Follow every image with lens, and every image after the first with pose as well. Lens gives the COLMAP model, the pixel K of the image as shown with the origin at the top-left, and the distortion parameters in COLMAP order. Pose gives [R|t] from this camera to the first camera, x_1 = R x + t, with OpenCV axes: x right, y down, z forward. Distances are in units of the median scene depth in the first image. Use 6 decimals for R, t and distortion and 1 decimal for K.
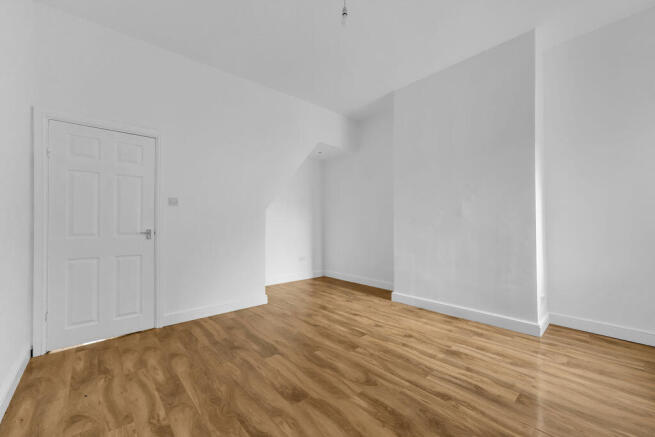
lens RADIAL K [[265.1, 0, 327.2], [0, 265.1, 221.4], [0, 0, 1]] dist [0.000707, 0.000083]
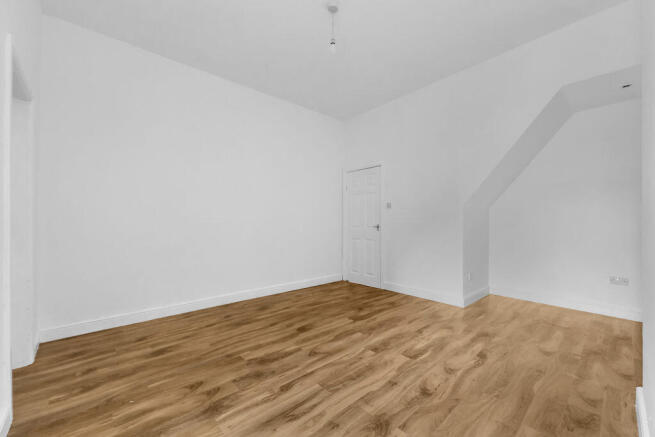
lens RADIAL K [[265.1, 0, 327.2], [0, 265.1, 221.4], [0, 0, 1]] dist [0.000707, 0.000083]
pose [[-0.017578, 0.000397, -0.999845, 1.050124], [0.014764, 0.999891, 0.000138, 0.012116], [0.999736, -0.014760, -0.017582, 0.851085]]
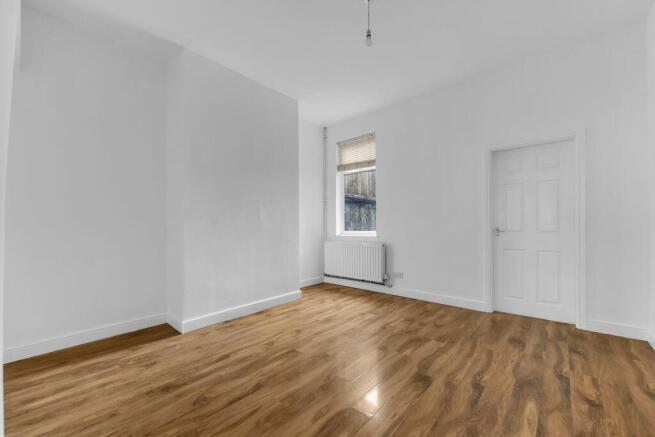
lens RADIAL K [[263.5, 0, 341.0], [0, 263.5, 220.1], [0, 0, 1]] dist [-0.000708, -0.000036]
pose [[-0.147464, 0.023789, 0.988781, -0.846587], [-0.001113, 0.999706, -0.024217, 0.012687], [-0.989067, -0.004671, -0.147395, 1.083665]]
